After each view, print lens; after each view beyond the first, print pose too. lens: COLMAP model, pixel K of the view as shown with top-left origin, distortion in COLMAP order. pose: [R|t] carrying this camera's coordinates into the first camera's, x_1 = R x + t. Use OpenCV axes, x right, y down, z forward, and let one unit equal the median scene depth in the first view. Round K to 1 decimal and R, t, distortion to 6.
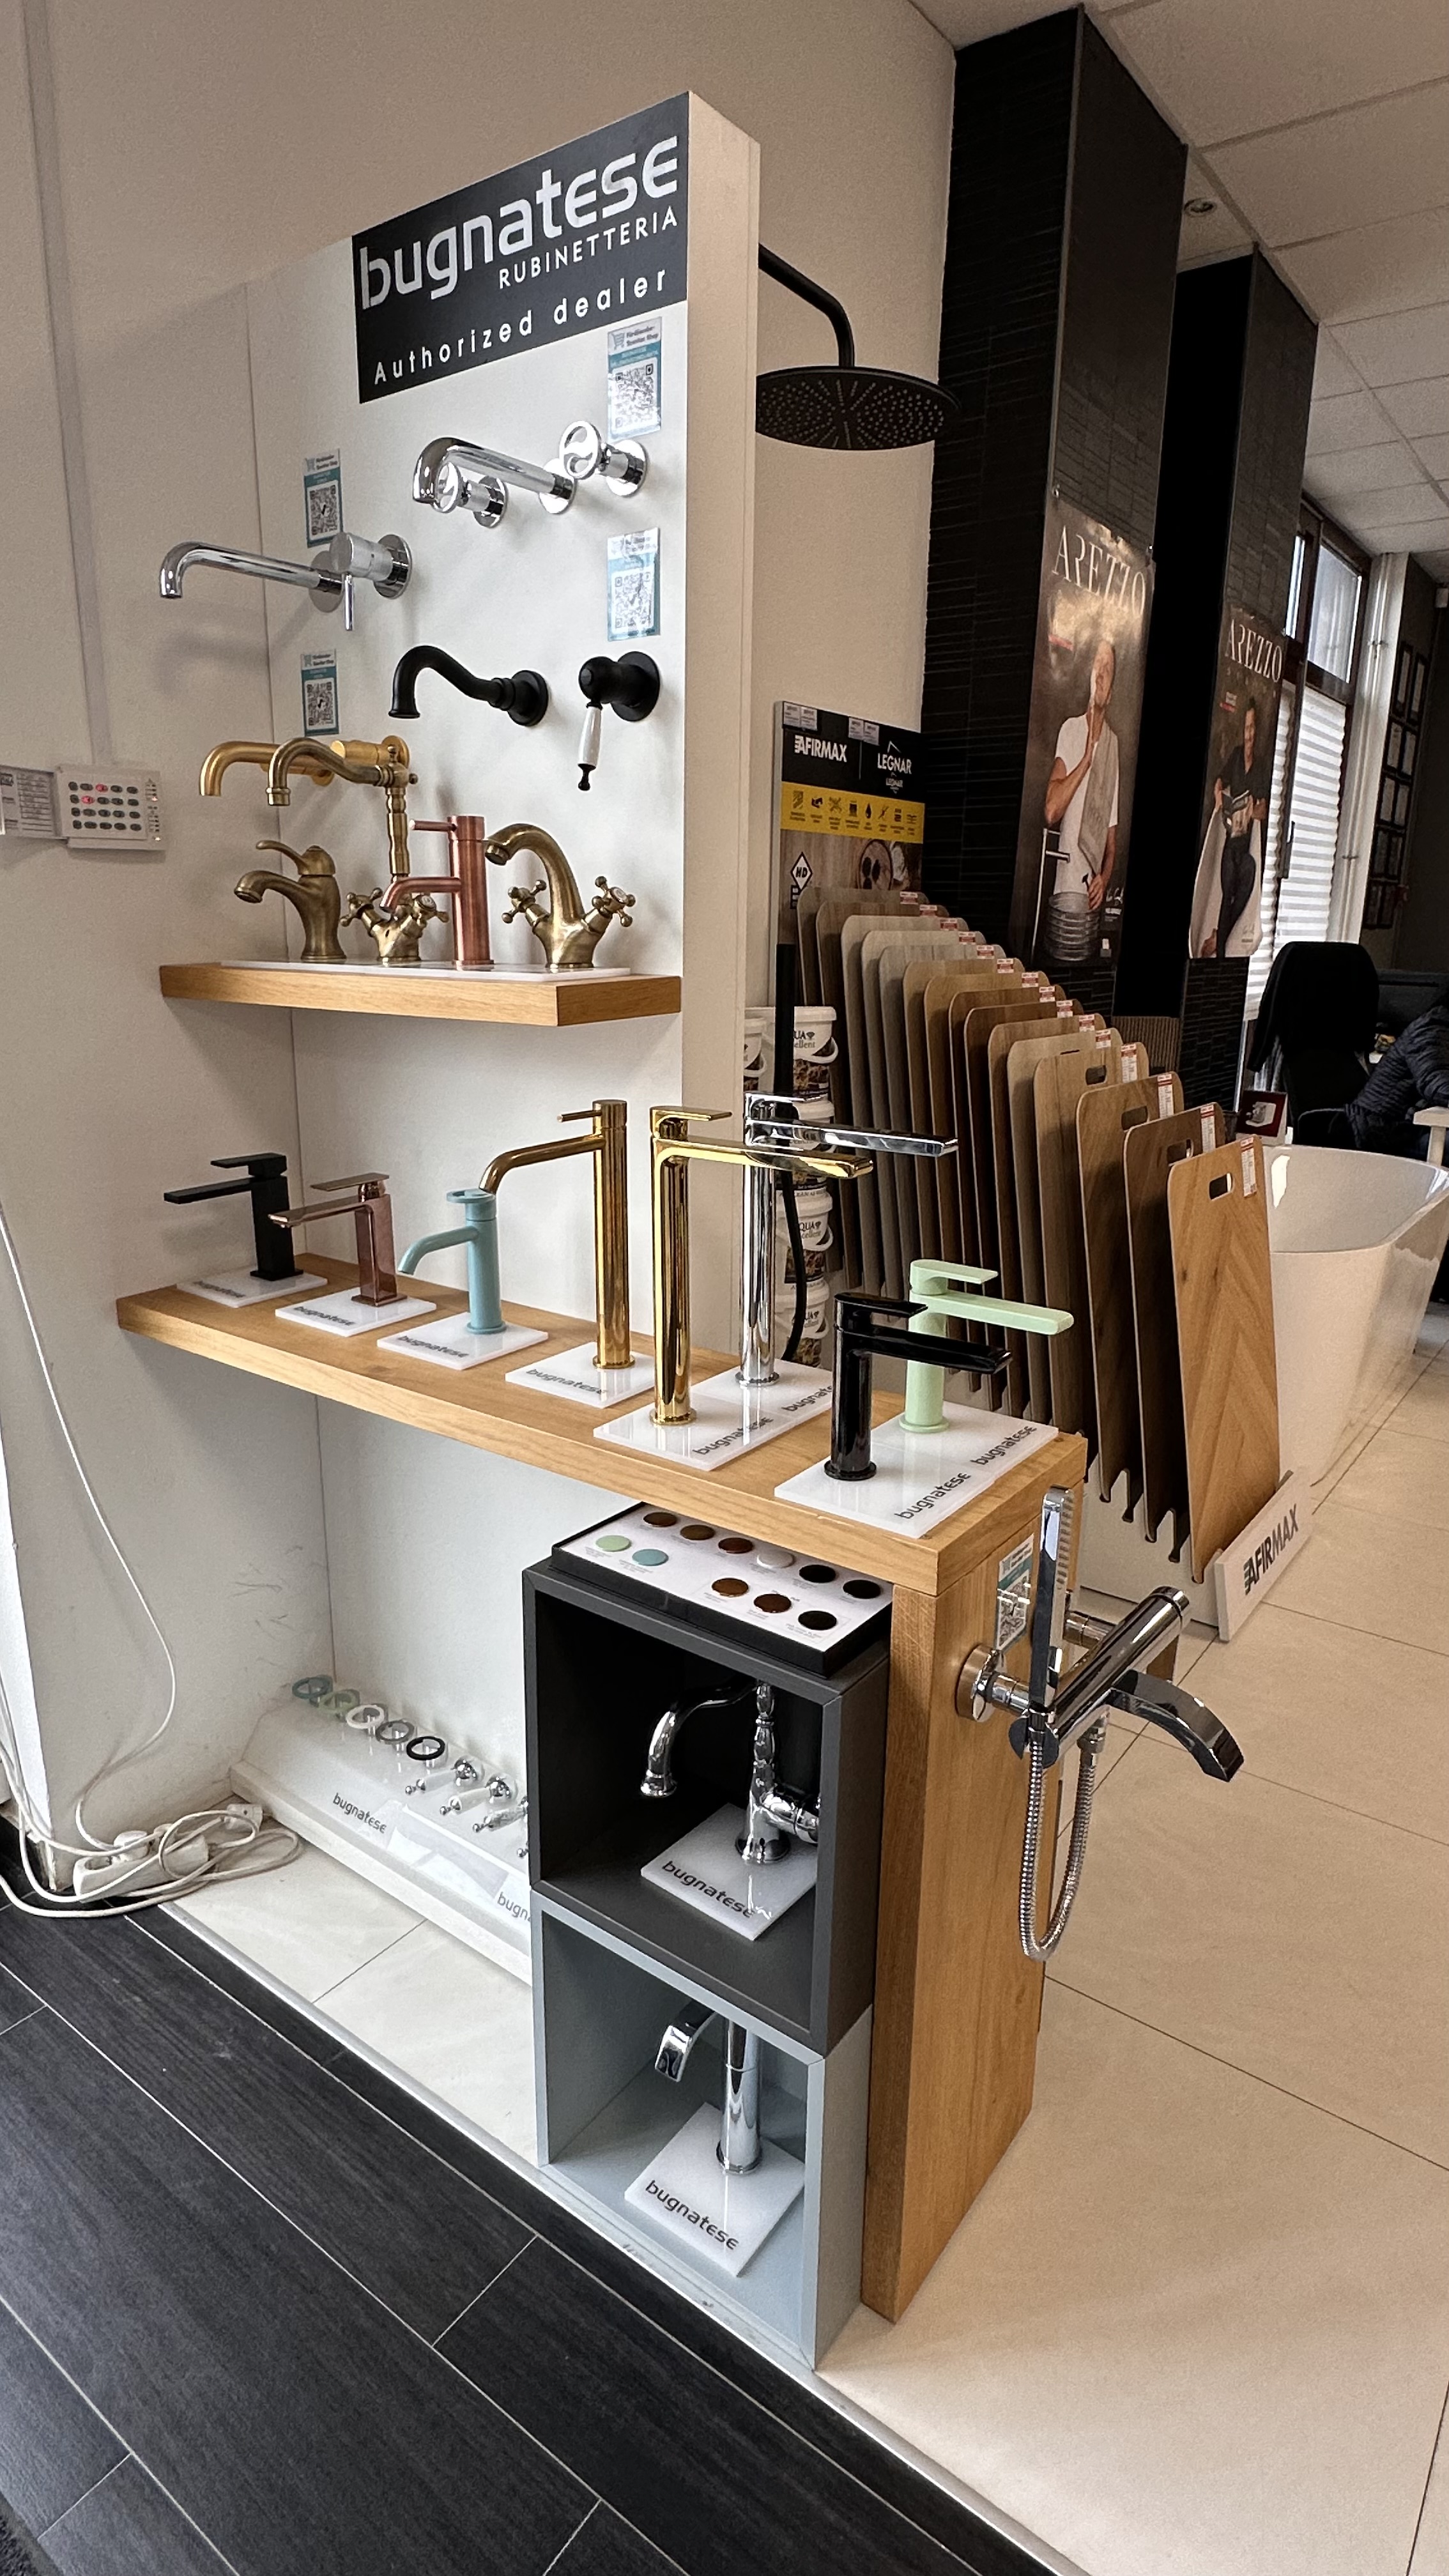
lens RADIAL K [[1372.6, 0, 724.5], [0, 1372.6, 1288.0], [0, 0, 1]] dist [0.002475, 0.000493]
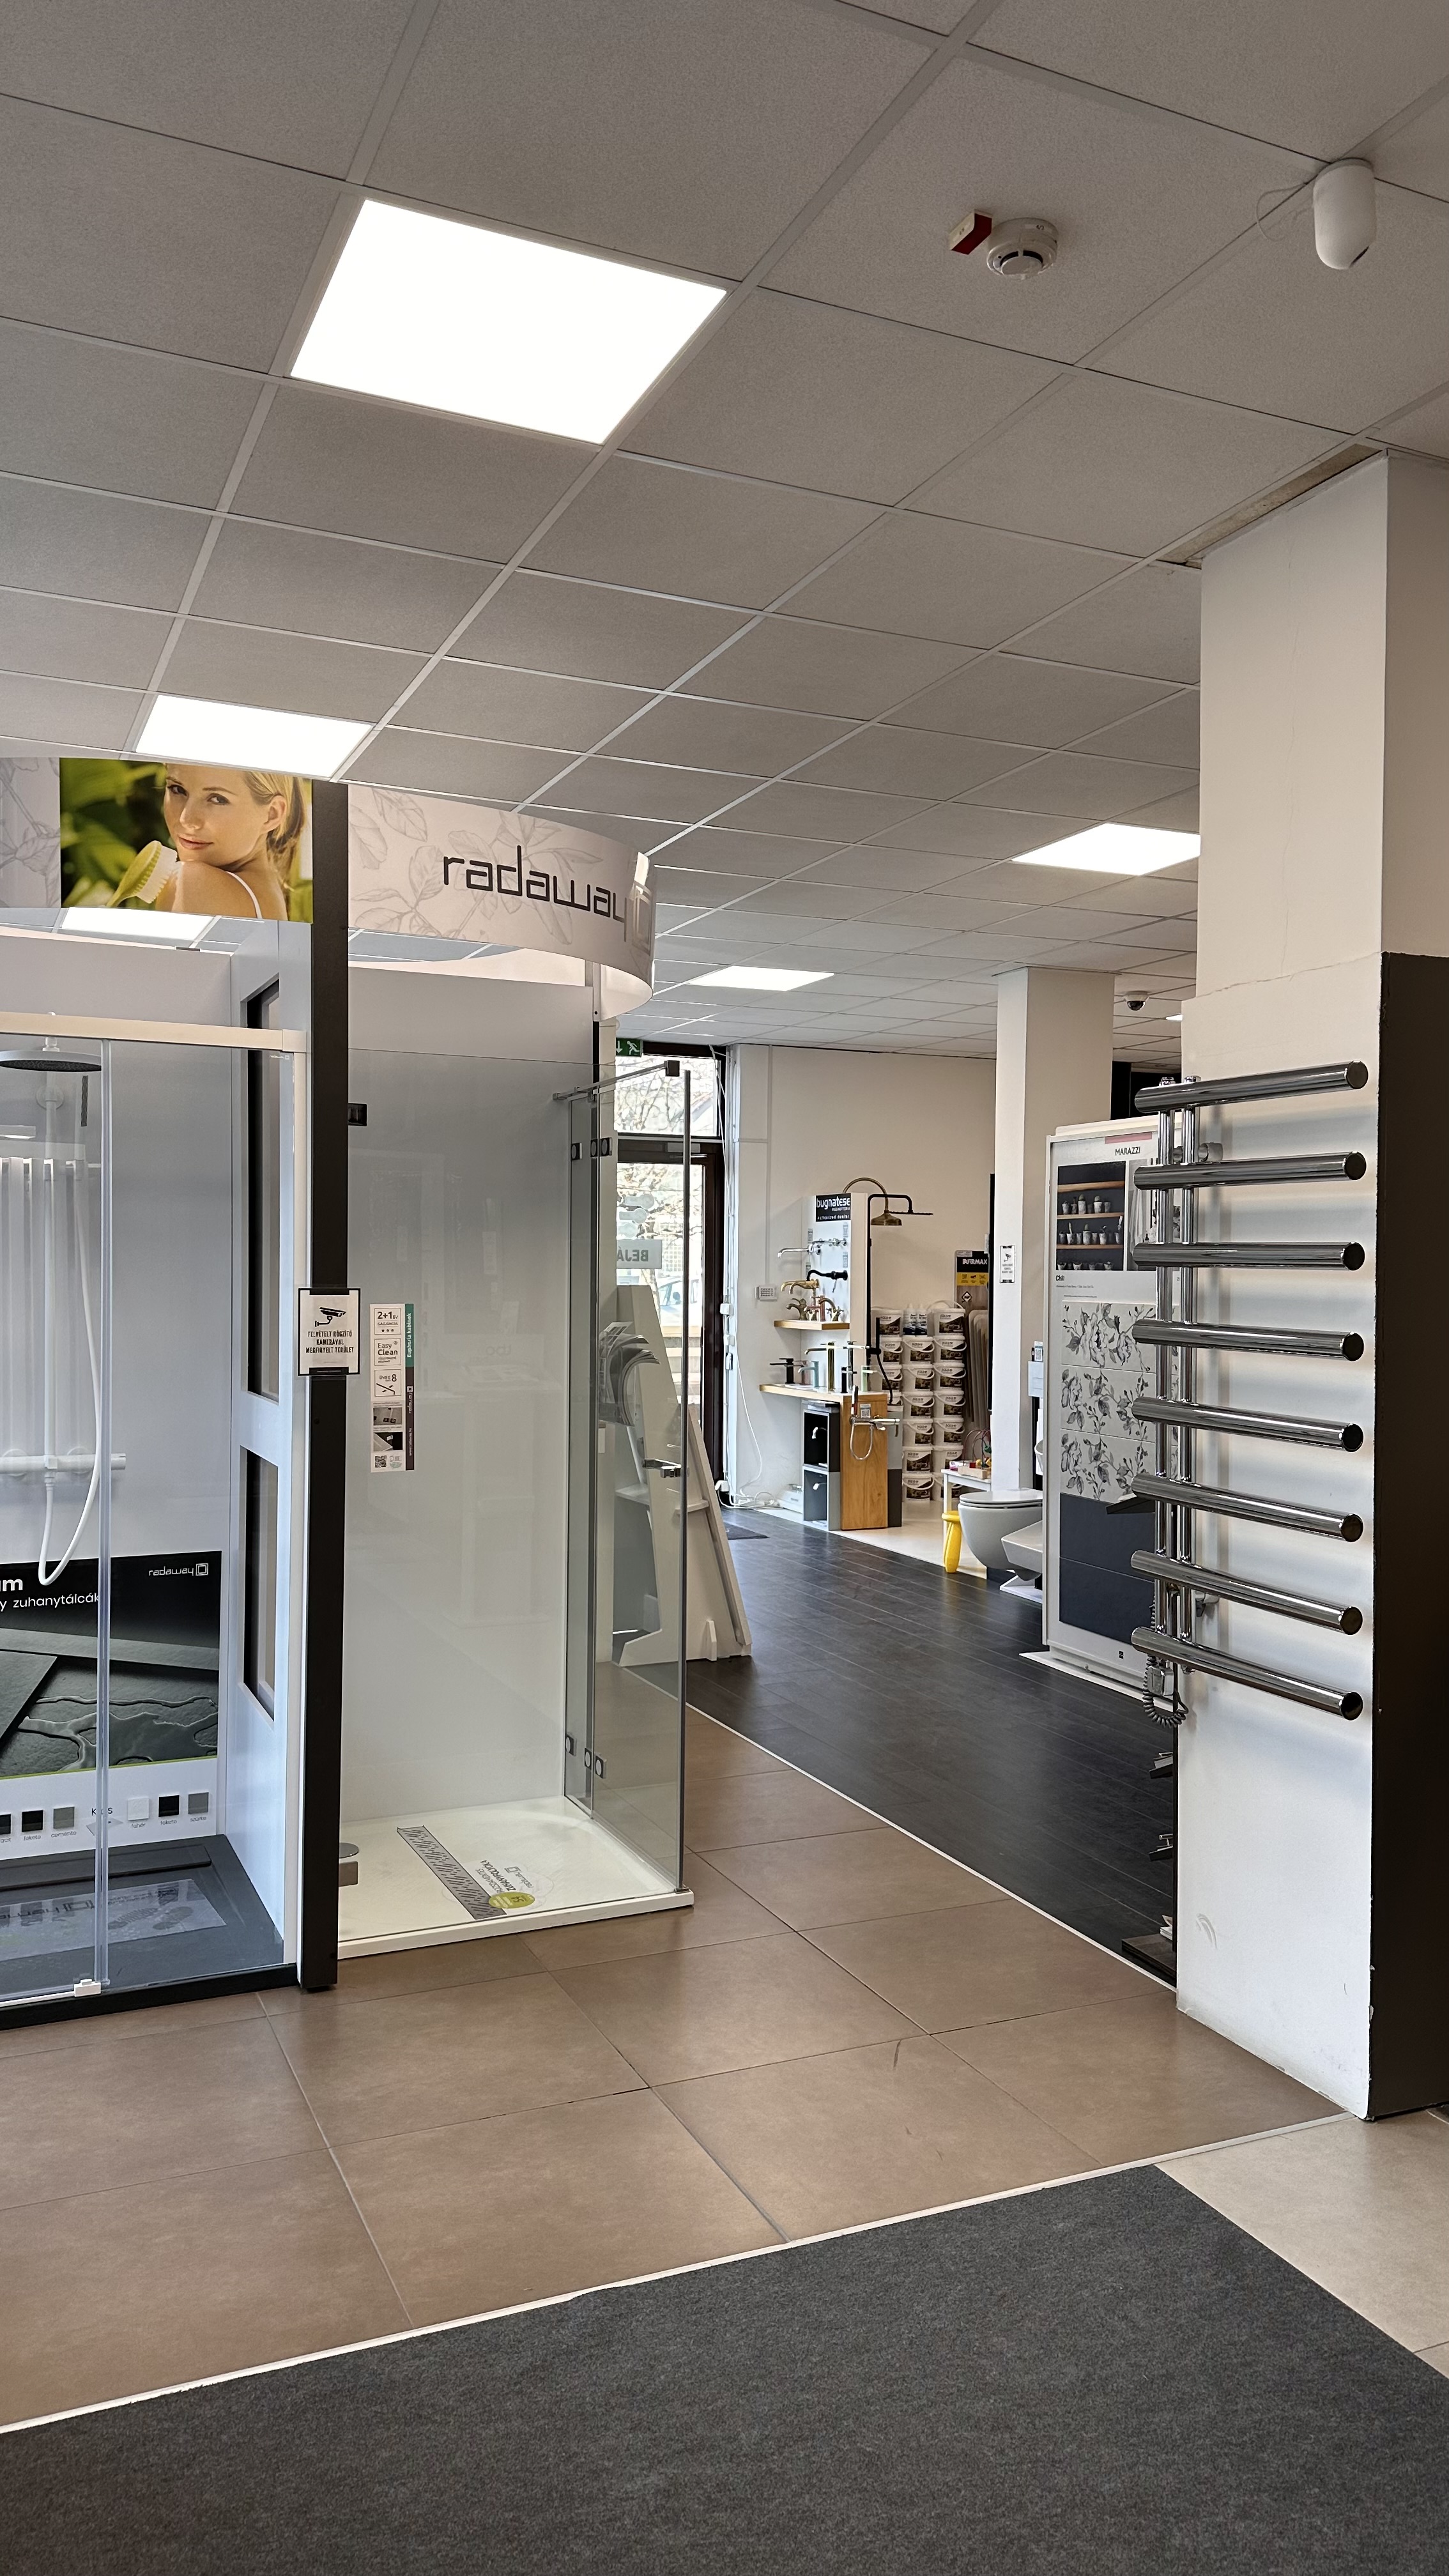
lens RADIAL K [[1813.1, 0, 724.5], [0, 1813.1, 1288.0], [0, 0, 1]] dist [0.174472, -0.000530]
pose [[0.866310, 0.001536, -0.499505, 3.046864], [-0.129859, 0.966303, -0.222248, 1.275594], [0.482332, 0.257401, 0.837318, -5.193568]]
